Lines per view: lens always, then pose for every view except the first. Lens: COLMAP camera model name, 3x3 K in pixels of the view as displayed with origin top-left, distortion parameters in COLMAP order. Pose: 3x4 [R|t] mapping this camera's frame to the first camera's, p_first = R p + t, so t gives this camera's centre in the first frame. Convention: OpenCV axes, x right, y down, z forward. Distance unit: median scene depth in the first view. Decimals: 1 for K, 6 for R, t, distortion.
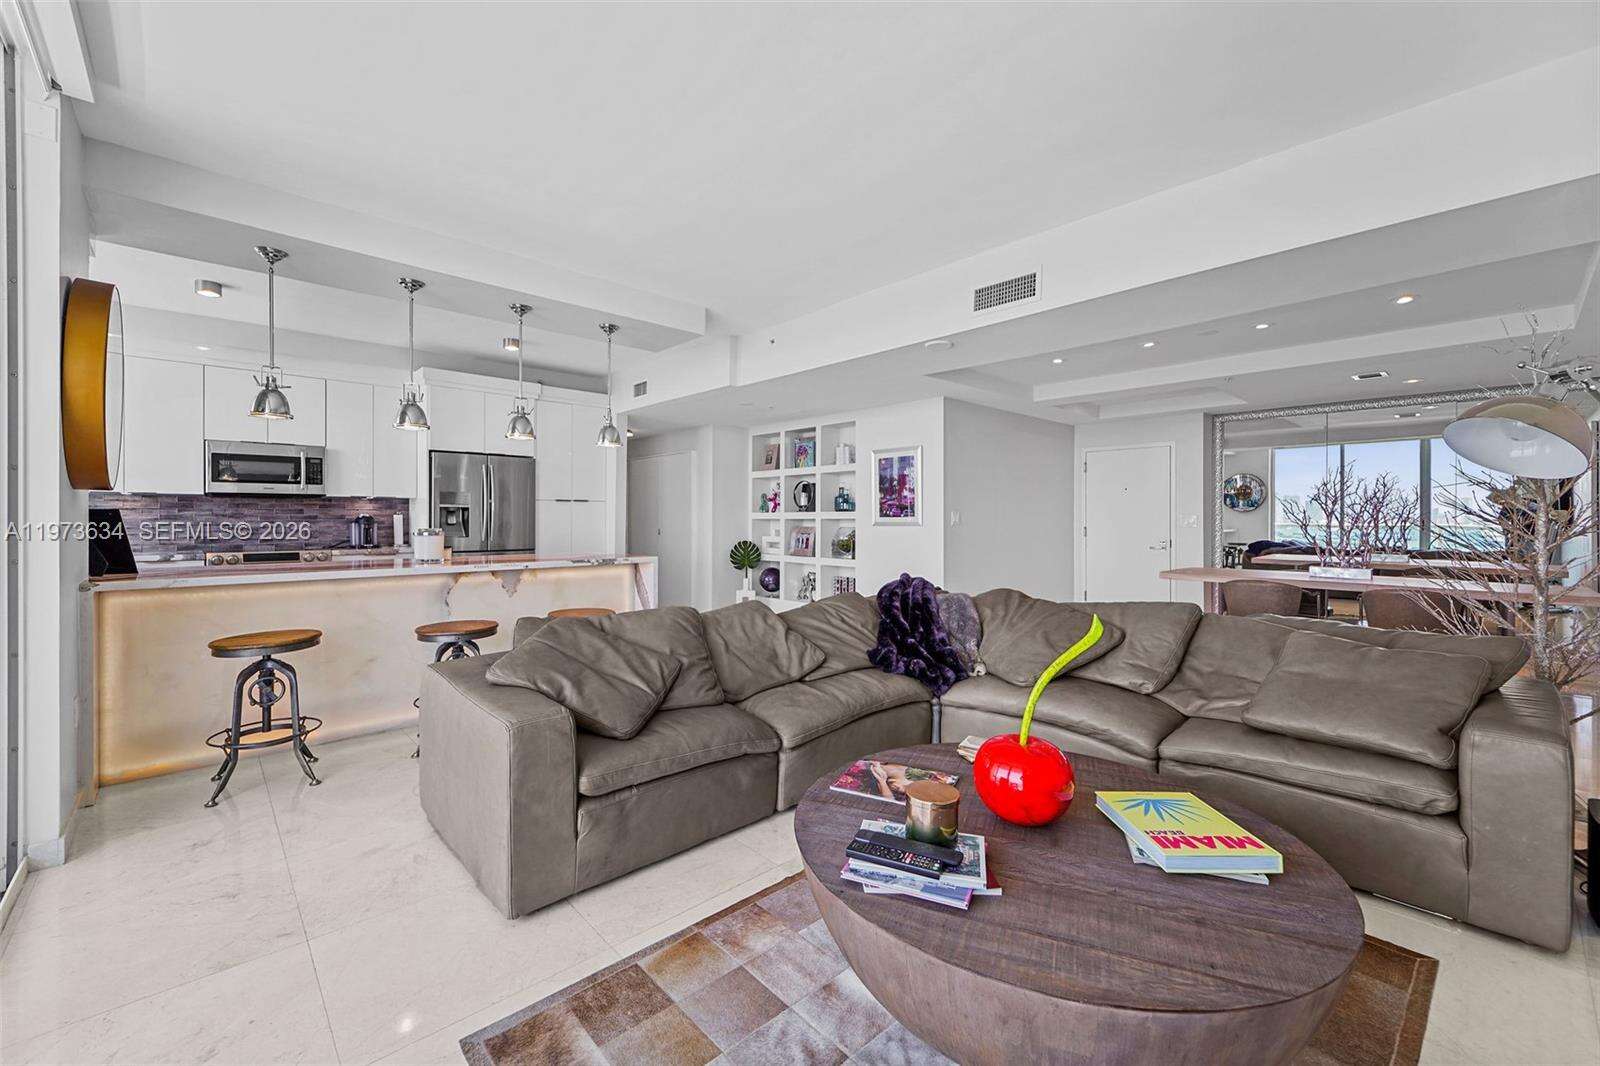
lens RADIAL K [[646.3, 0, 801.1], [0, 646.3, 524.2], [0, 0, 1]] dist [0.017538, -0.005680]
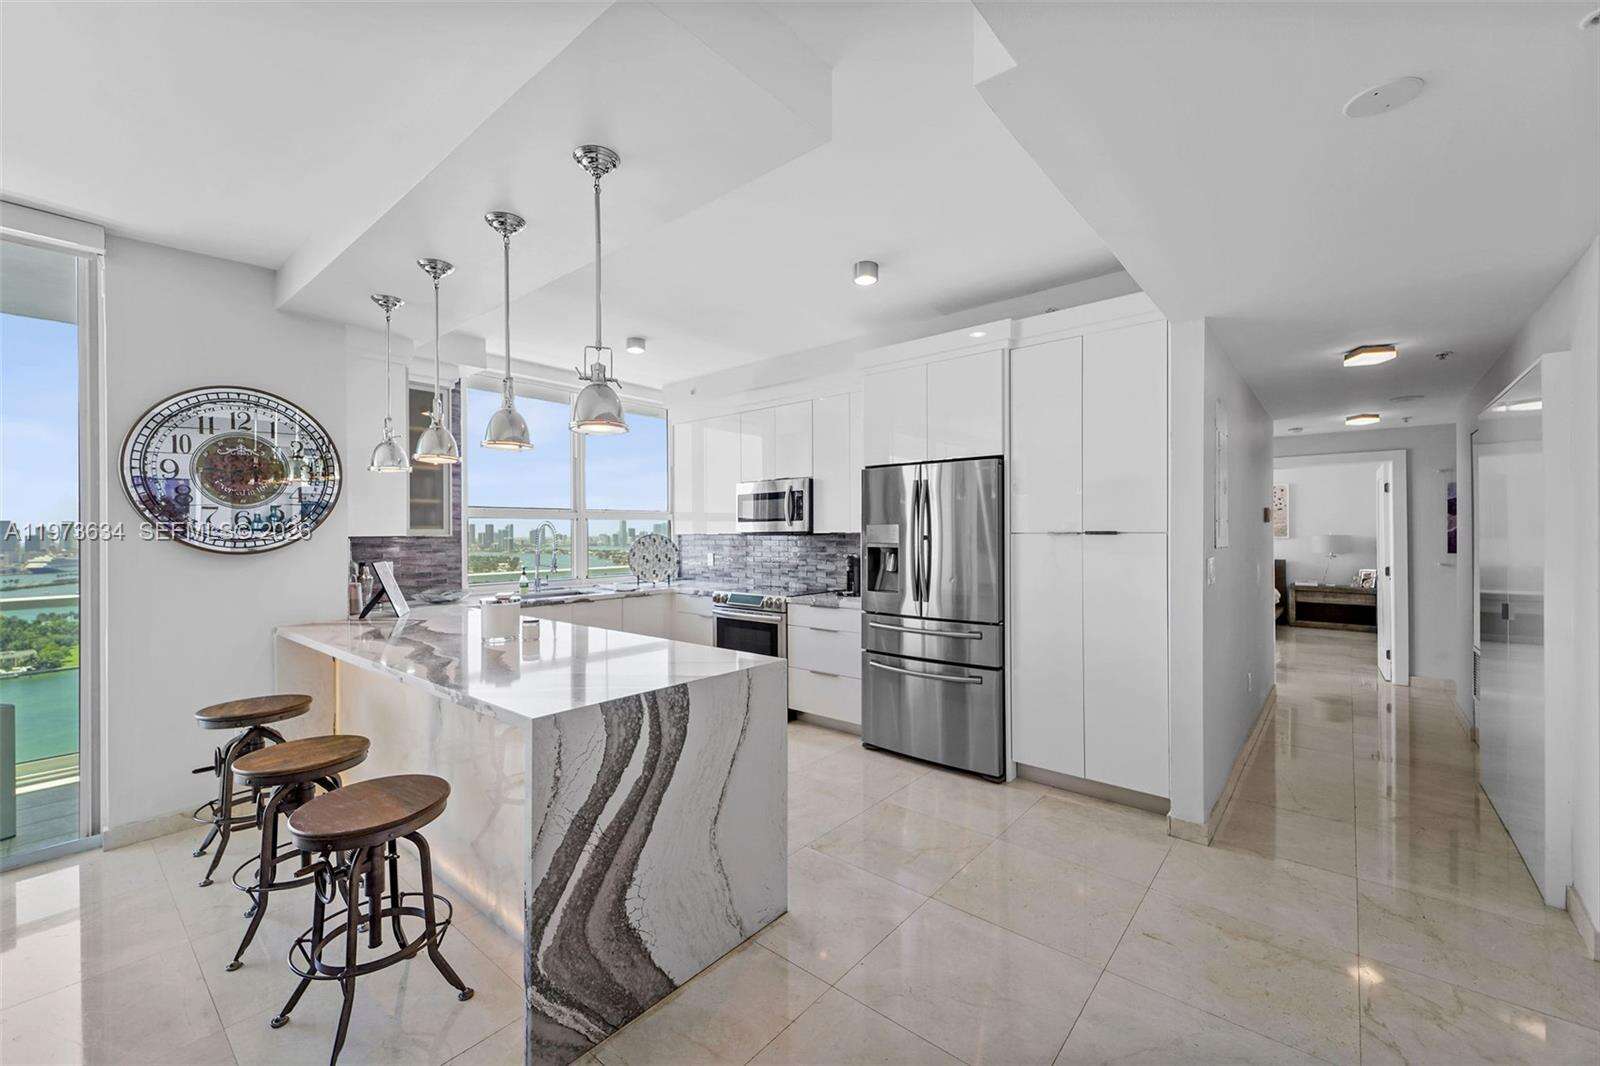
lens RADIAL K [[646.3, 0, 800.8], [0, 646.3, 528.1], [0, 0, 1]] dist [0.017538, -0.005680]
pose [[0.114484, -0.005785, -0.993408, 0.120433], [-0.001482, 0.999981, -0.005994, -0.041341], [0.993424, 0.002158, 0.114473, 0.829078]]
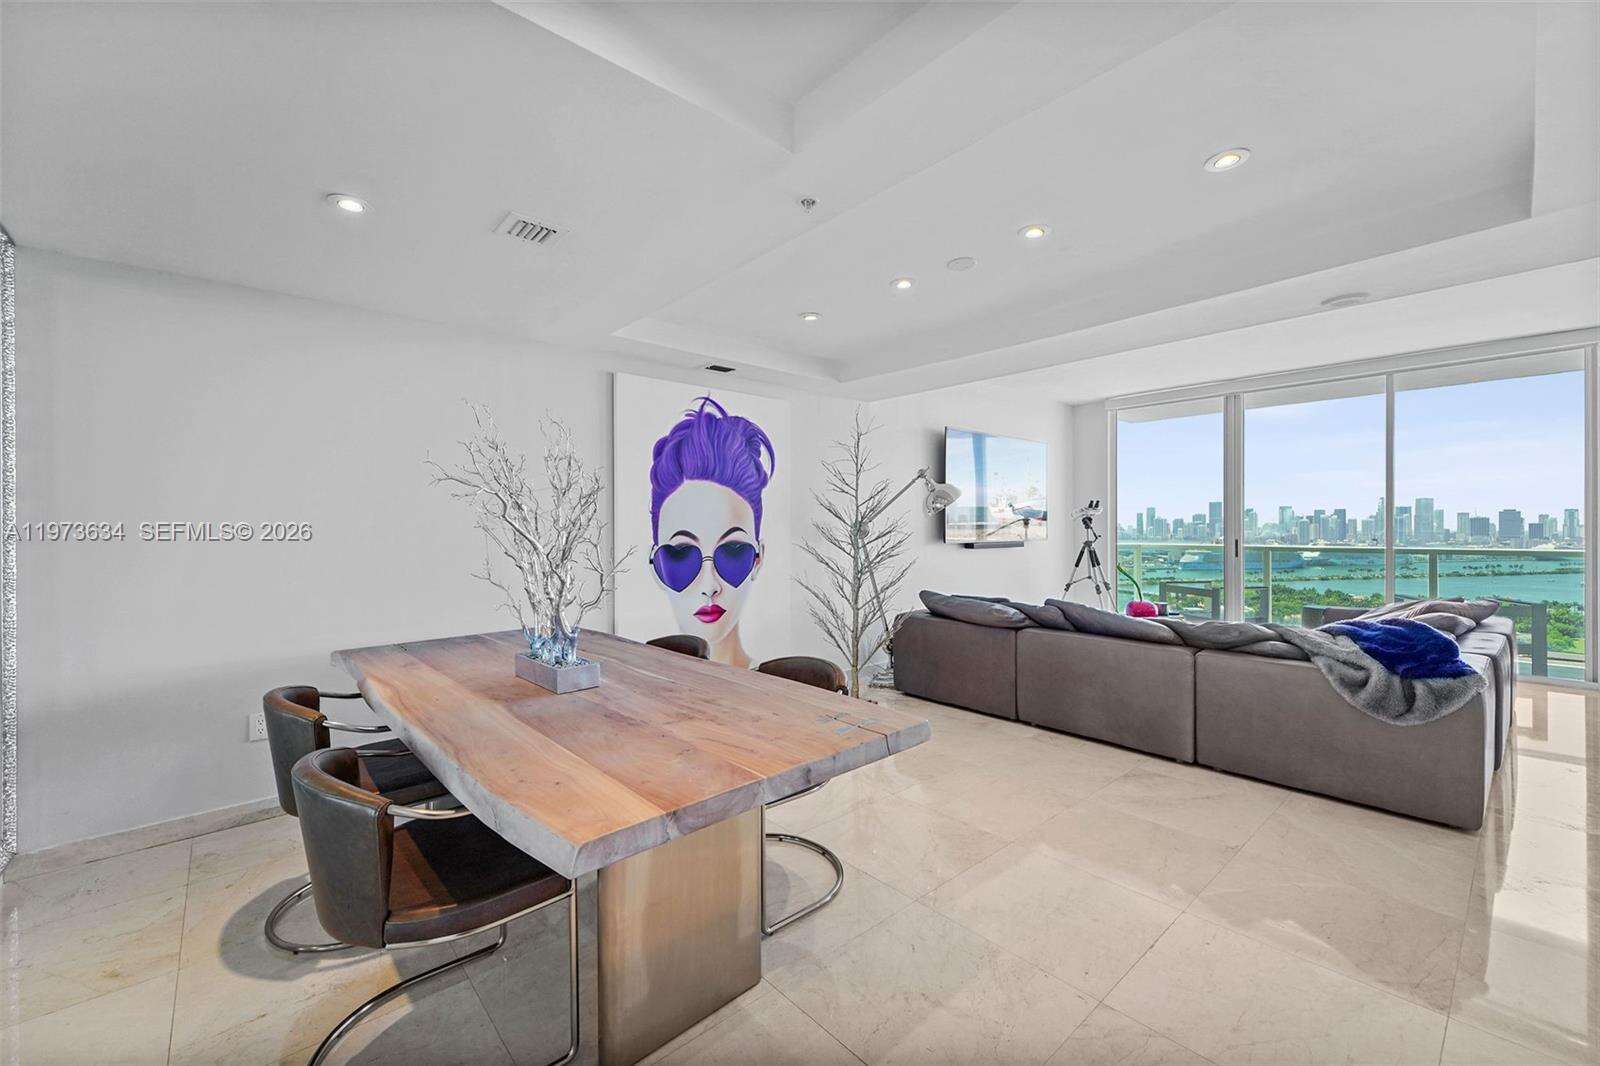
lens RADIAL K [[646.3, 0, 803.5], [0, 646.3, 529.2], [0, 0, 1]] dist [0.017538, -0.005680]
pose [[-0.999776, 0.001102, 0.021155, 0.564967], [0.001383, 0.999911, 0.013289, -0.022696], [-0.021139, 0.013315, -0.999688, 1.219959]]
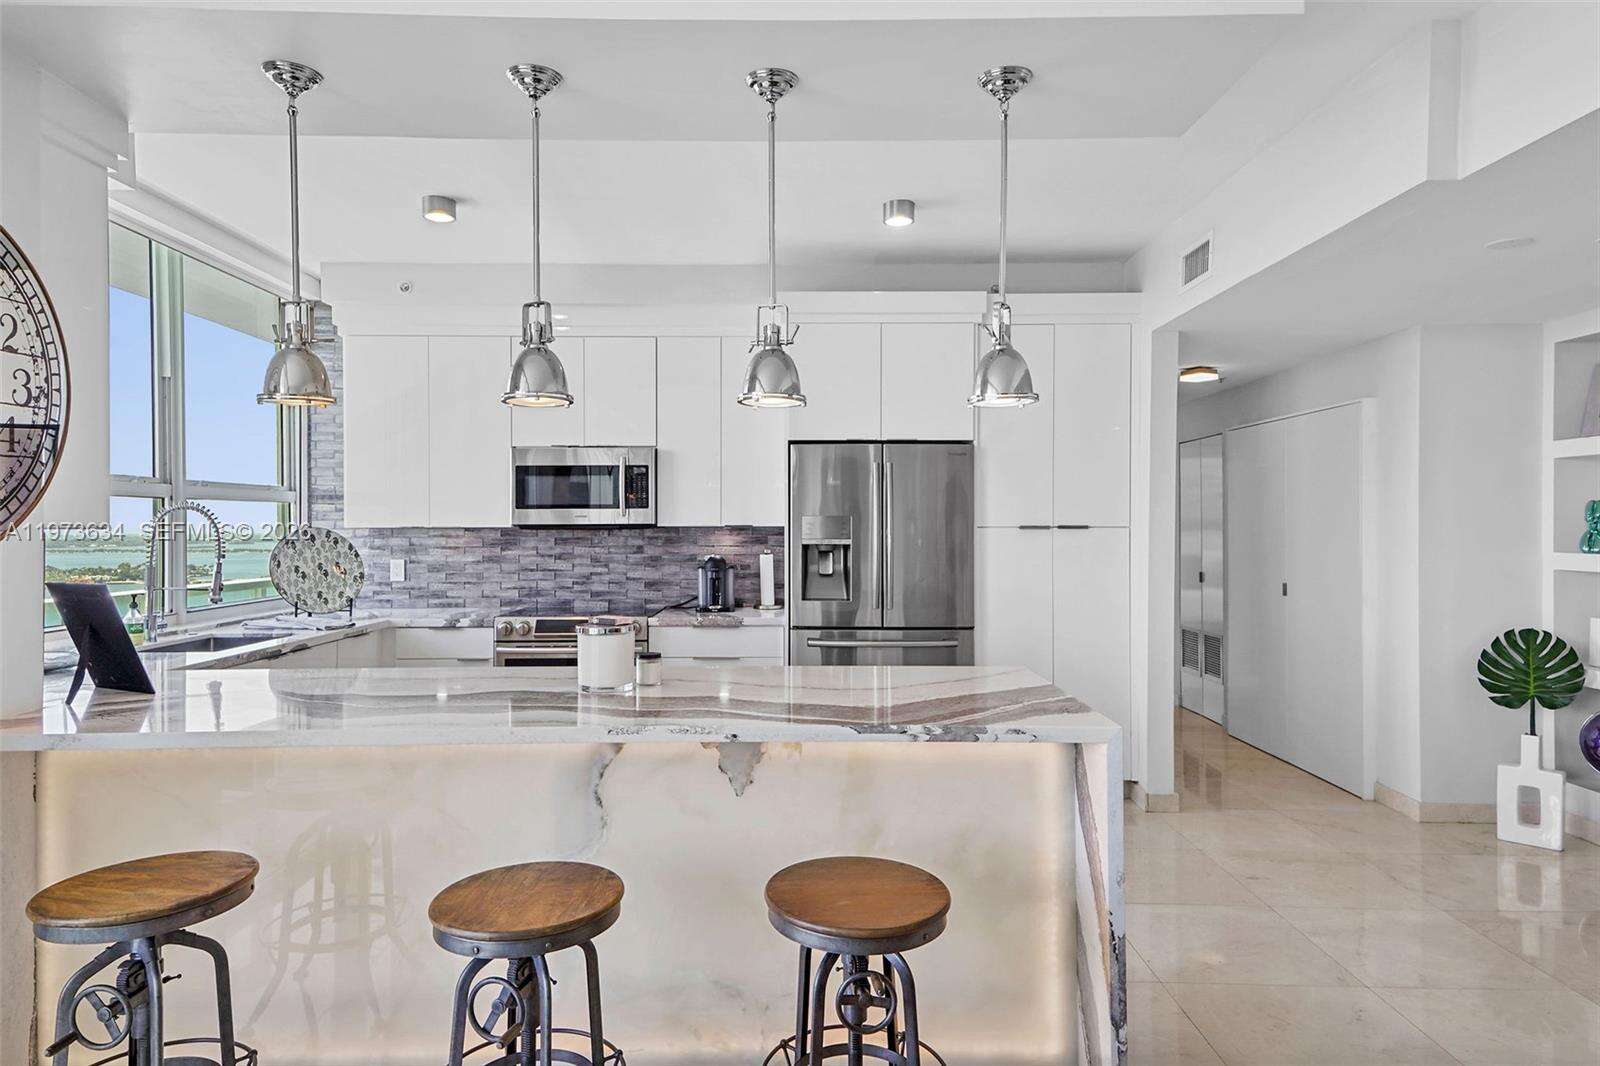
lens RADIAL K [[976.4, 0, 799.4], [0, 976.4, 522.1], [0, 0, 1]] dist [0.053366, -0.010115]
pose [[0.730982, -0.001856, -0.682394, -0.001219], [-0.005081, 0.999954, -0.008163, -0.037438], [0.682378, 0.009435, 0.730939, 0.391708]]
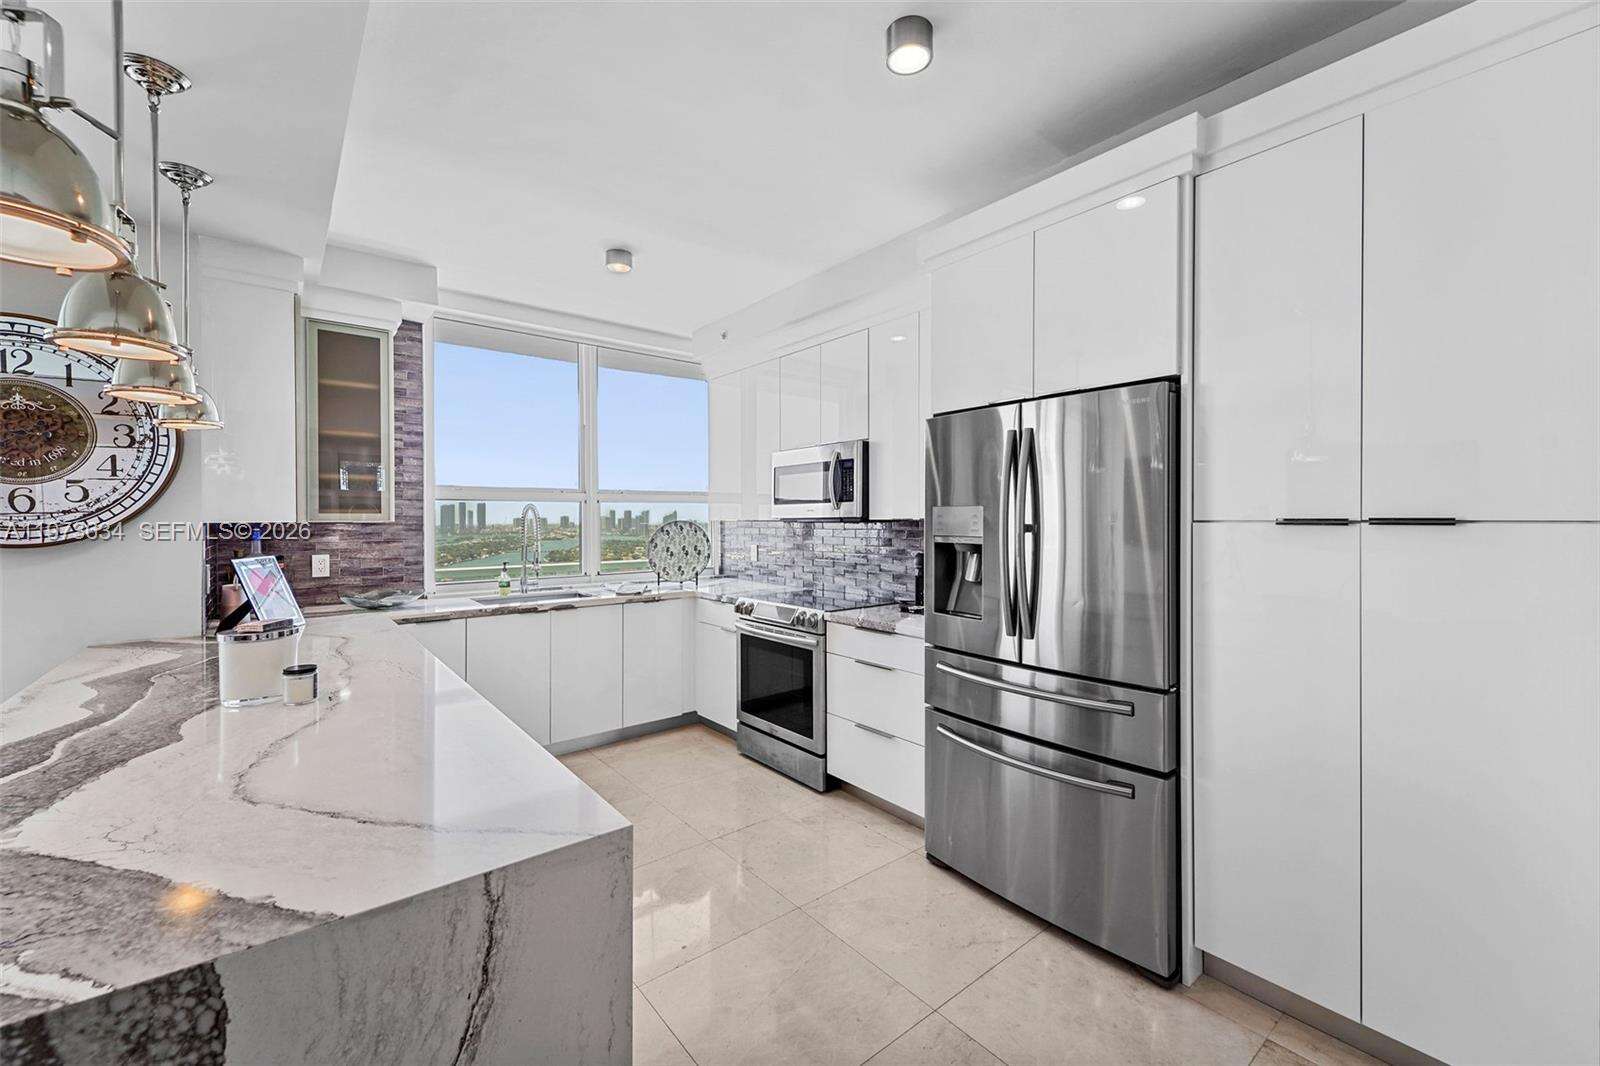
lens RADIAL K [[646.3, 0, 795.2], [0, 646.3, 519.5], [0, 0, 1]] dist [0.017538, -0.005680]
pose [[-0.083418, 0.002901, -0.996510, -0.114432], [-0.003207, 0.999990, 0.003179, -0.041669], [0.996510, 0.003461, -0.083407, 0.920936]]
